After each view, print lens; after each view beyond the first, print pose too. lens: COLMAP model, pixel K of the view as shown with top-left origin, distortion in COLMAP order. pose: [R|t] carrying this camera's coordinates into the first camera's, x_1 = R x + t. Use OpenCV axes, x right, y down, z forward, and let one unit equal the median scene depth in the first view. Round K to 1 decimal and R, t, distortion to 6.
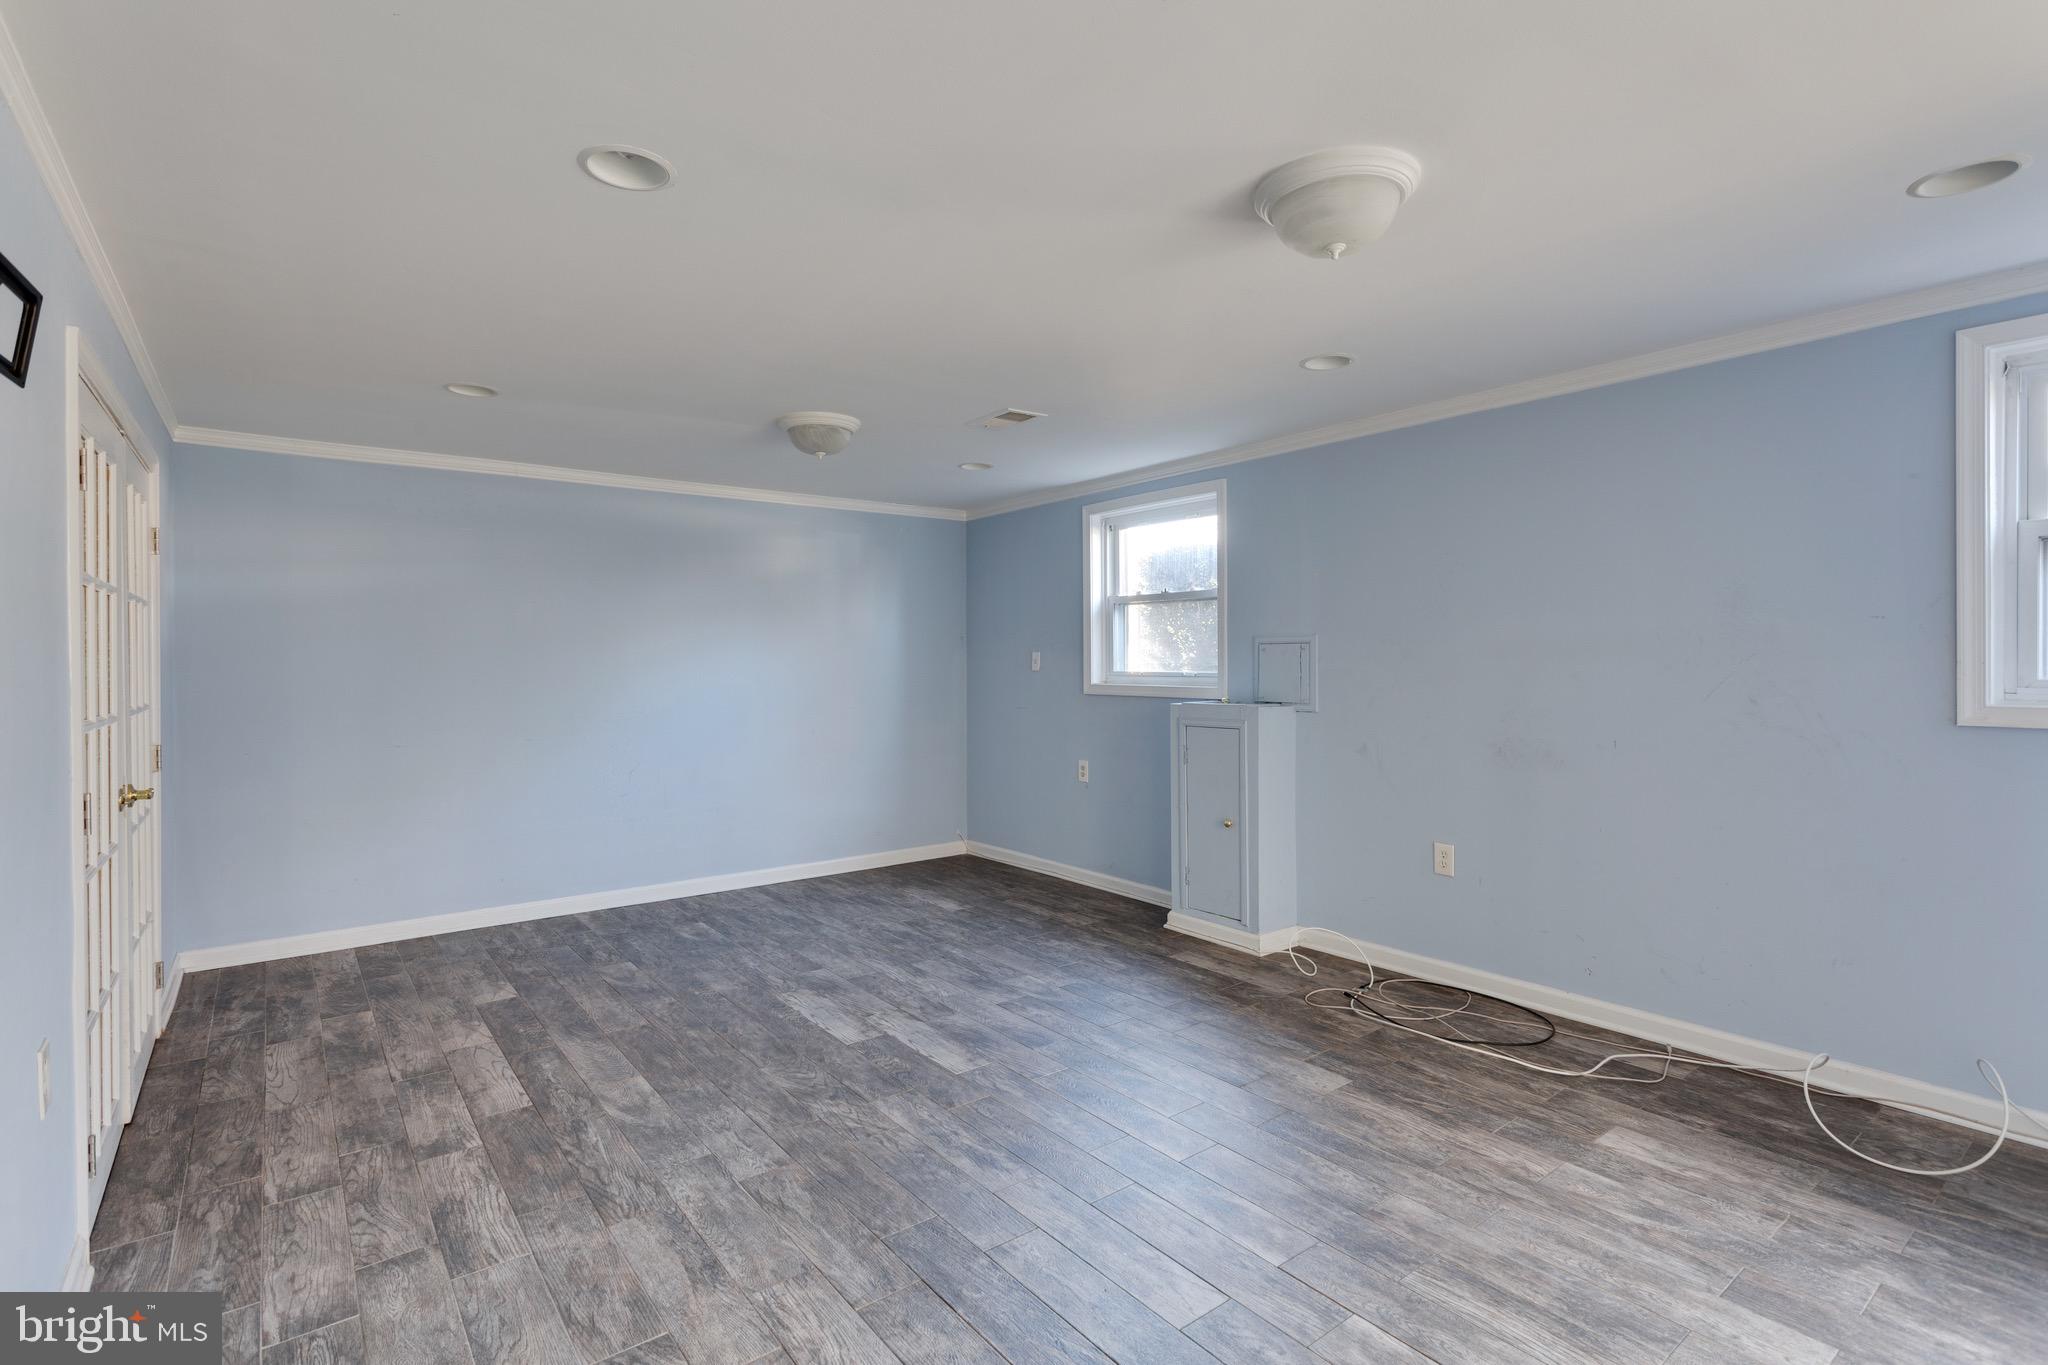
lens RADIAL K [[975.2, 0, 1012.0], [0, 975.2, 669.9], [0, 0, 1]] dist [-0.001280, 0.002027]
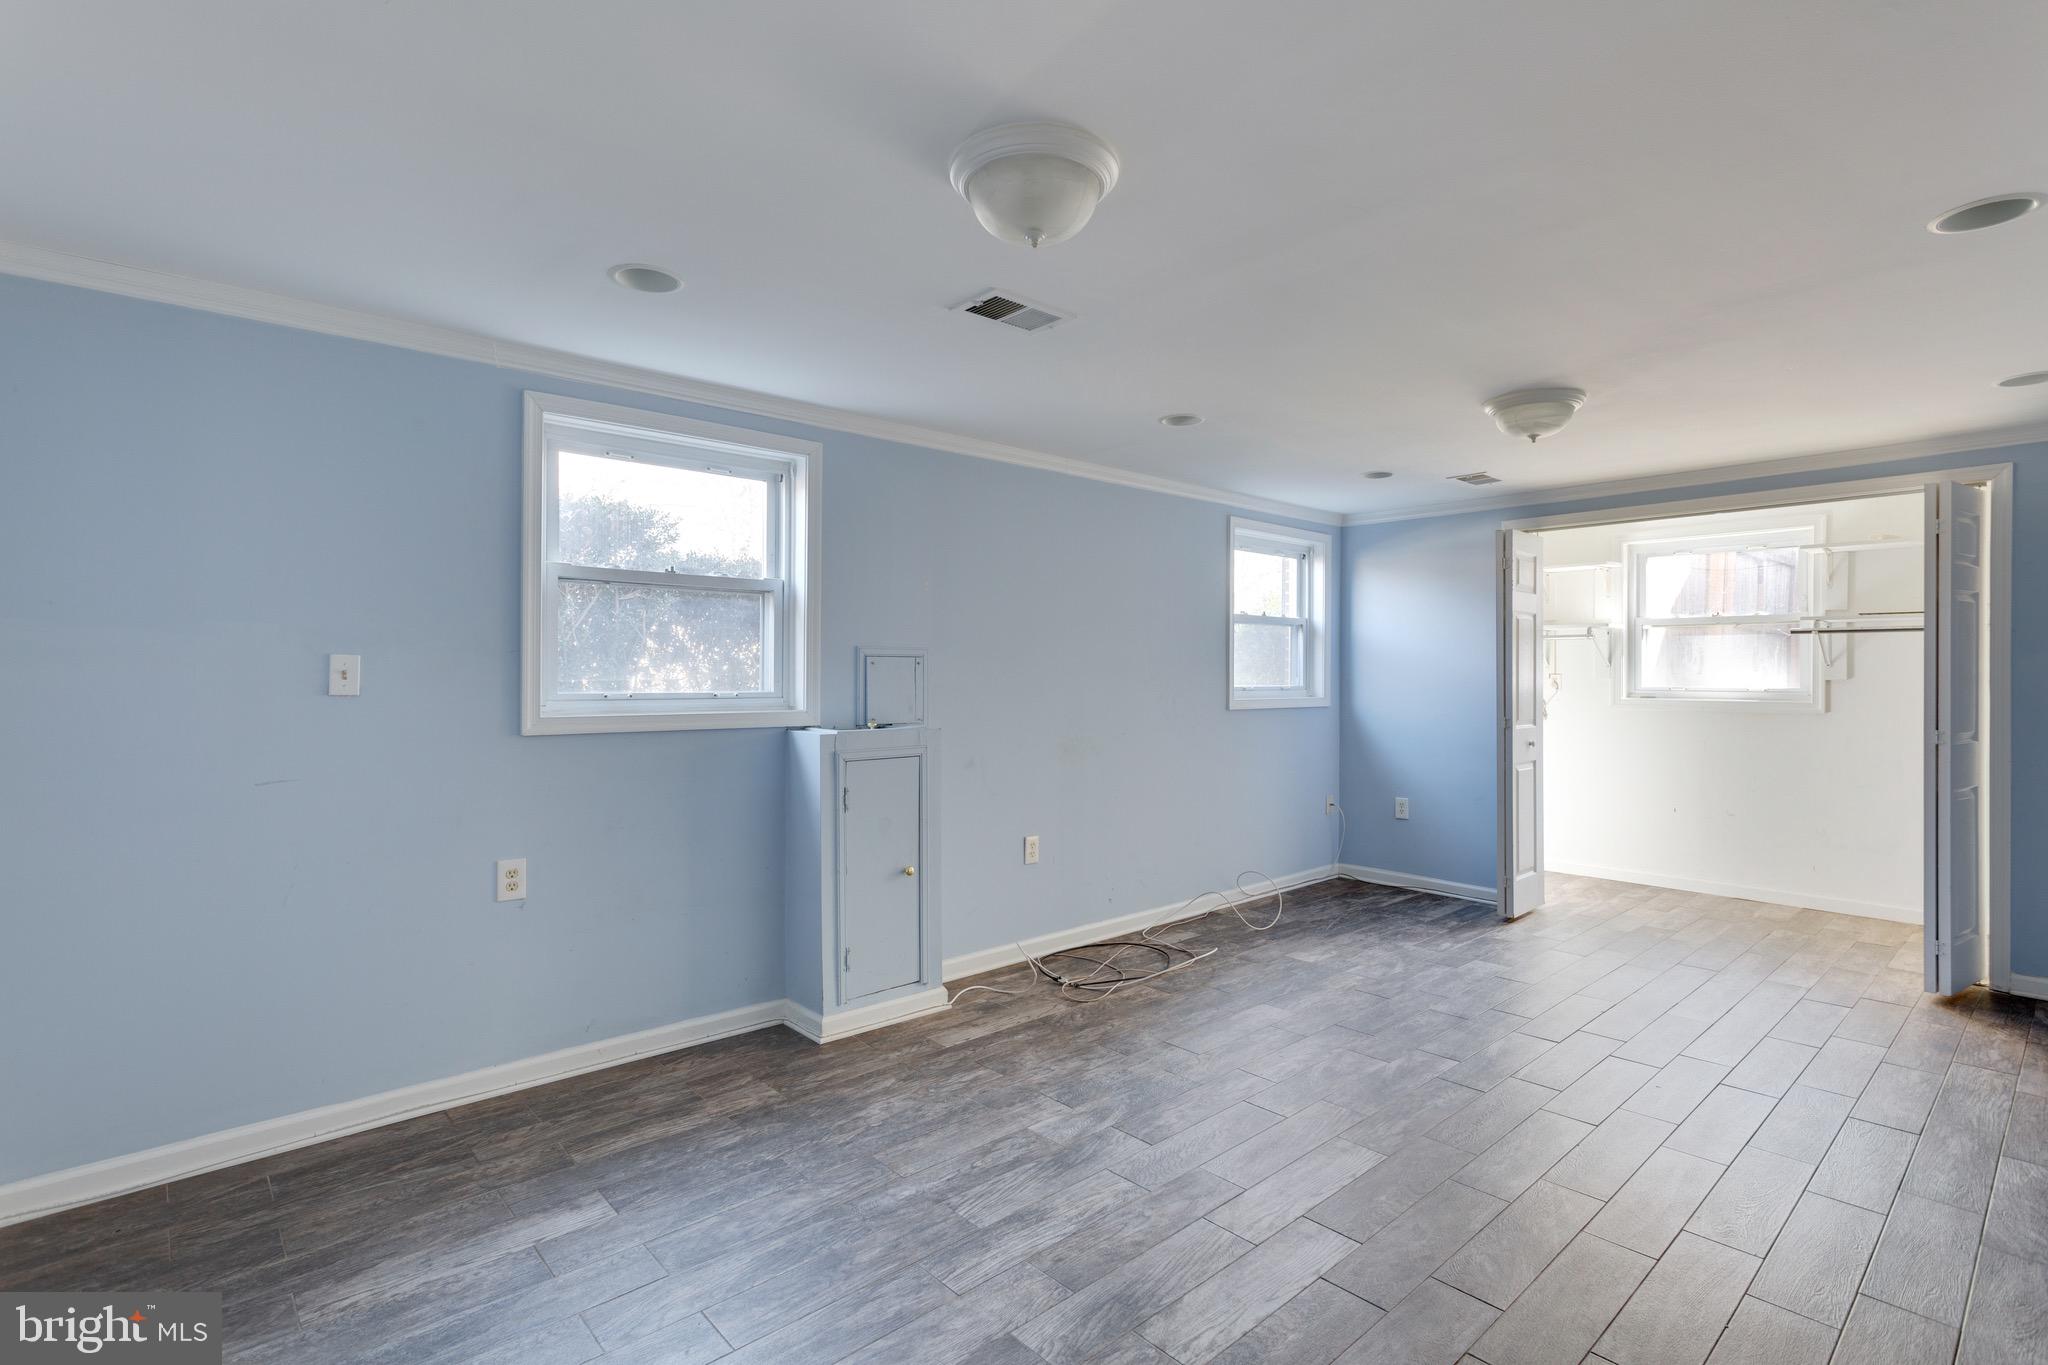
lens RADIAL K [[975.2, 0, 1022.8], [0, 975.2, 676.3], [0, 0, 1]] dist [-0.001280, 0.002027]
pose [[-0.084880, 0.007844, 0.996360, -0.732369], [0.010981, 0.999916, -0.006937, -0.002231], [-0.996331, 0.010352, -0.084959, 1.151145]]
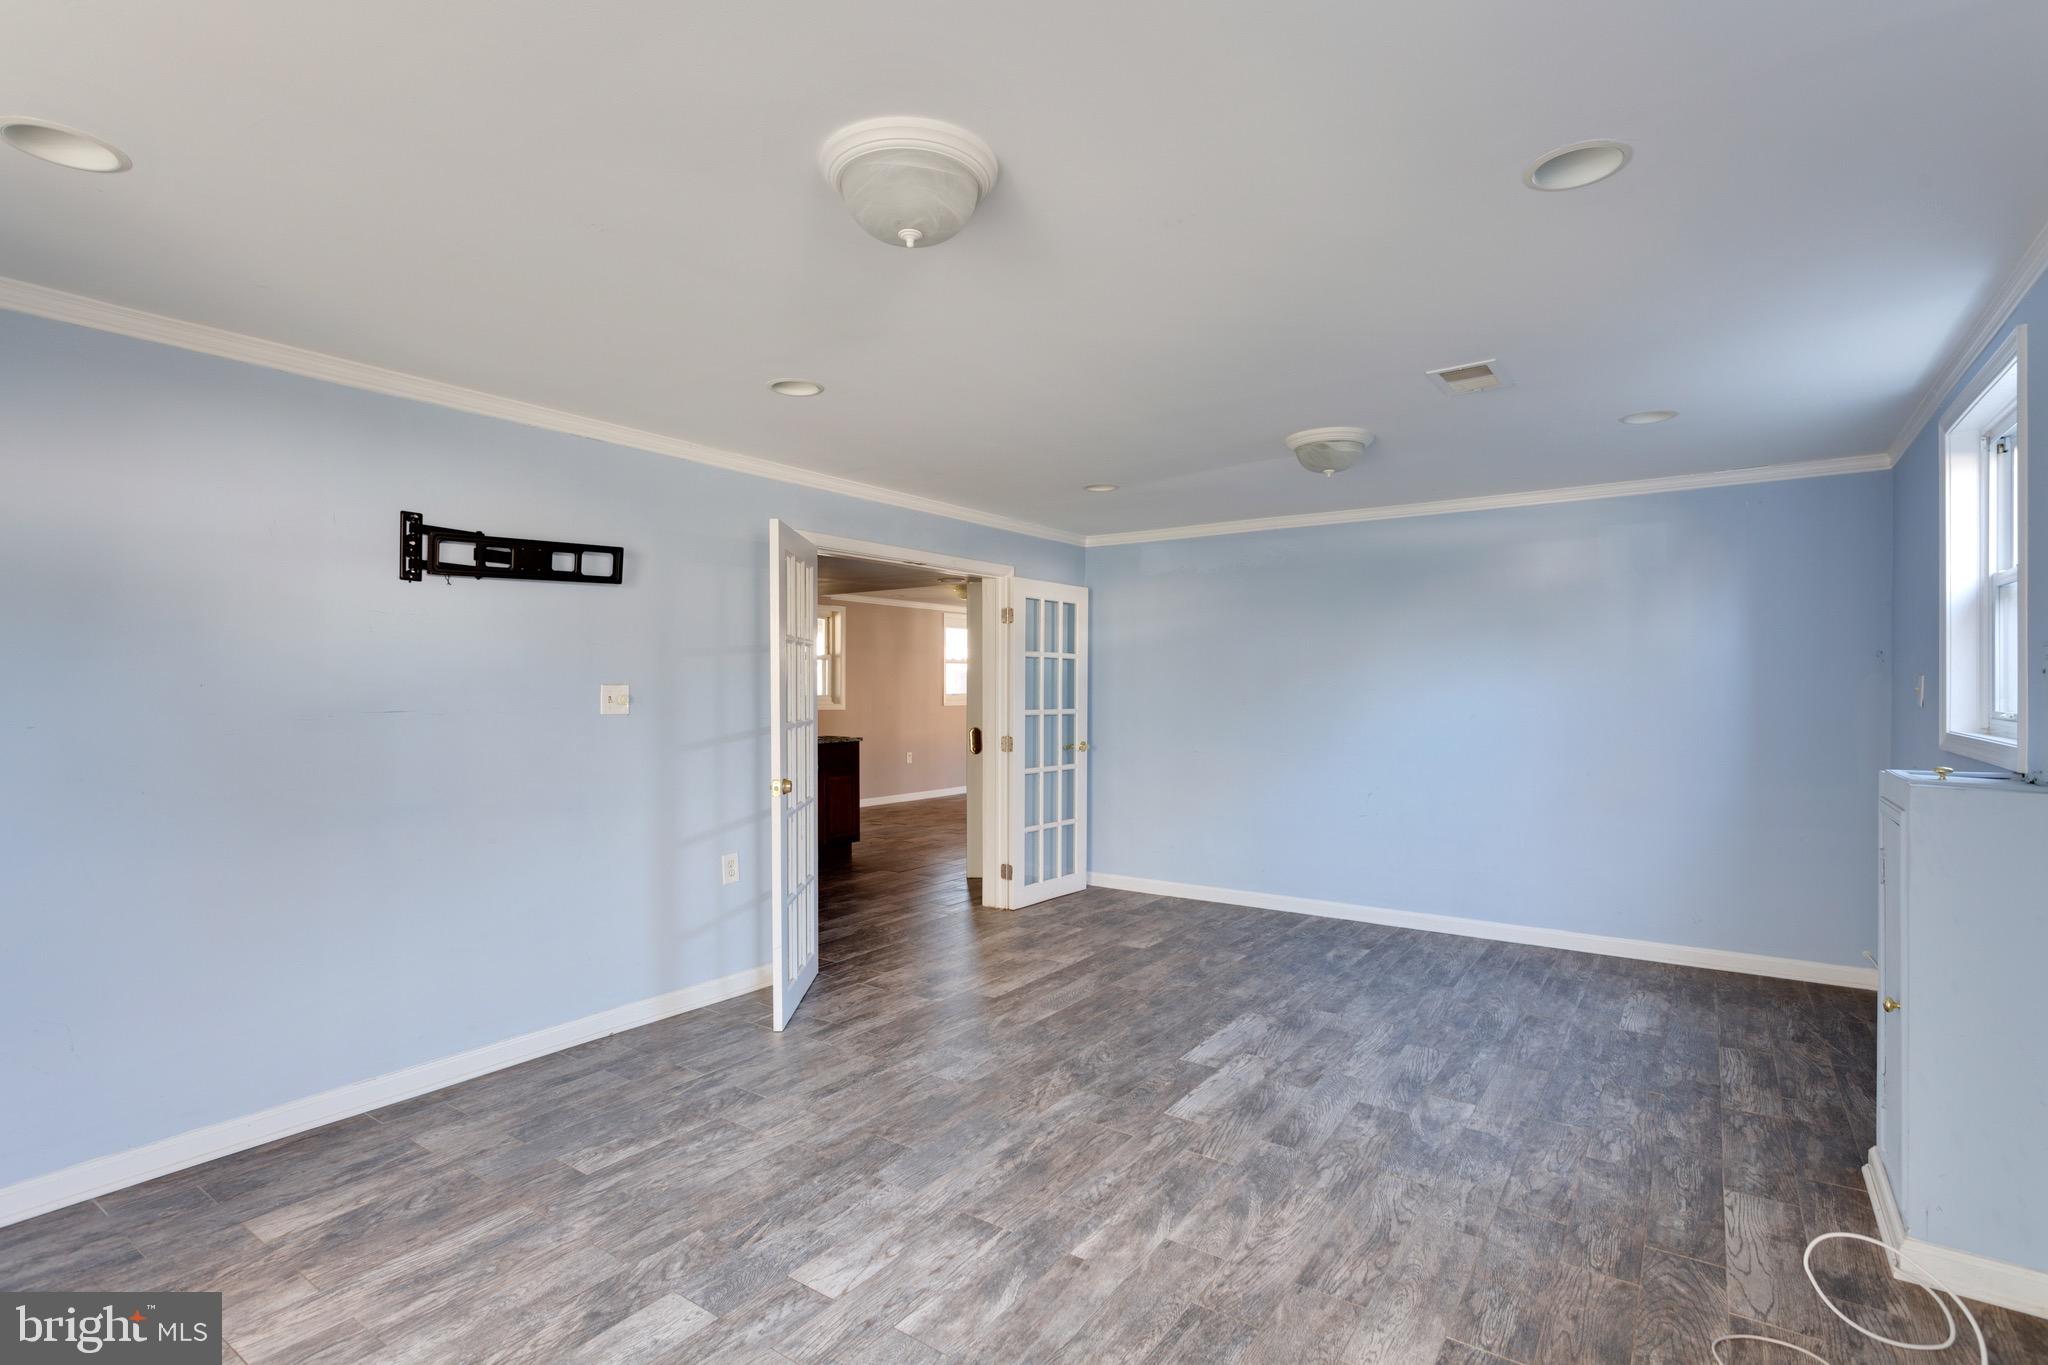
lens RADIAL K [[975.2, 0, 1011.5], [0, 975.2, 689.0], [0, 0, 1]] dist [-0.001280, 0.002027]
pose [[0.293672, 0.006817, -0.955882, 0.688871], [-0.010380, 0.999938, 0.003942, -0.010532], [0.955850, 0.008765, 0.293724, 0.467432]]
